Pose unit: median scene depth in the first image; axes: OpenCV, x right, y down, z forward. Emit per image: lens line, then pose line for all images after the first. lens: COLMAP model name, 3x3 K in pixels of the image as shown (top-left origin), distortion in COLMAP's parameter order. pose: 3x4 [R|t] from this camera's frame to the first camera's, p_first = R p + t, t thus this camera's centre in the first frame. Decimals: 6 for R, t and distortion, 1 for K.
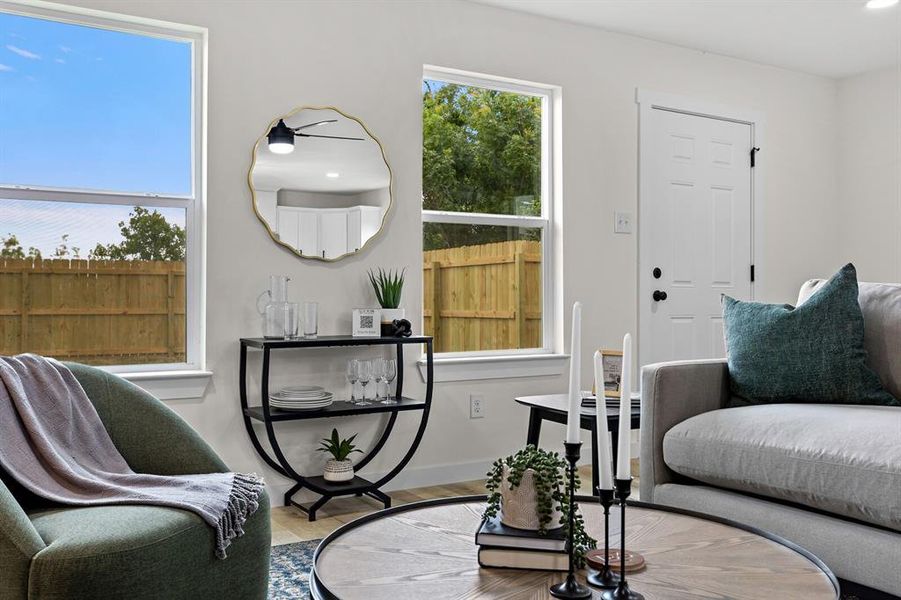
lens RADIAL K [[837.8, 0, 450.5], [0, 837.8, 300.0], [0, 0, 1]] dist [-0.002356, -0.006689]
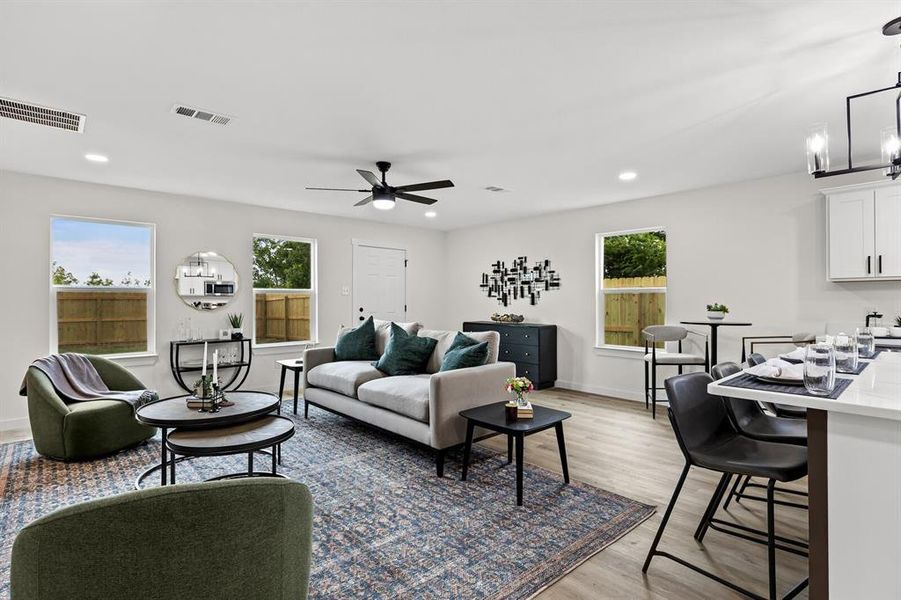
lens RADIAL K [[439.9, 0, 446.9], [0, 439.9, 299.6], [0, 0, 1]] dist [-0.000492, -0.000412]
pose [[0.982741, -0.005267, 0.184912, 0.358863], [0.007043, 0.999935, -0.008953, -0.069112], [-0.184853, 0.010101, 0.982714, -0.538478]]
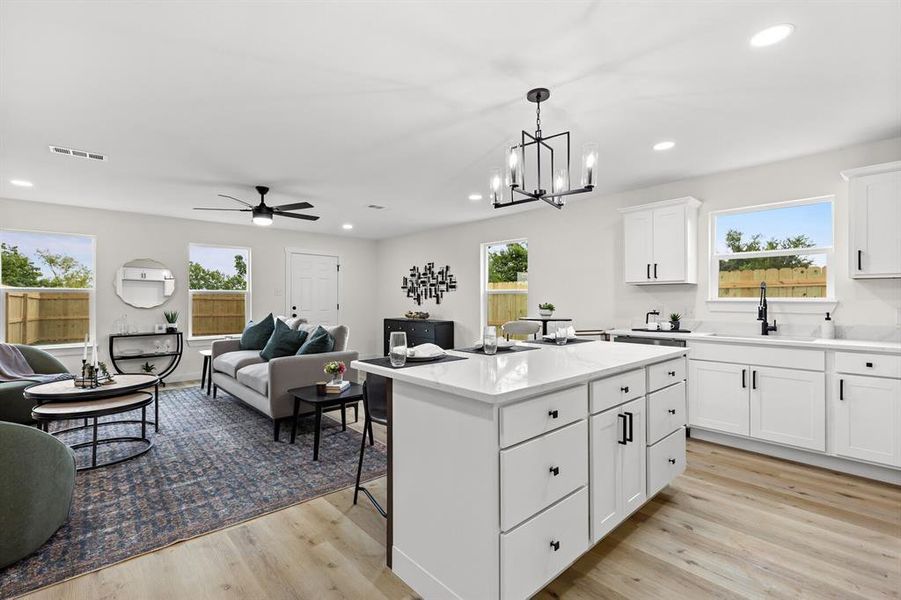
lens RADIAL K [[402.2, 0, 447.5], [0, 402.2, 299.2], [0, 0, 1]] dist [0.005556, -0.000005]
pose [[0.983538, -0.004049, 0.180657, 0.741281], [0.005789, 0.999942, -0.009106, -0.066435], [-0.180610, 0.010002, 0.983504, -0.738985]]
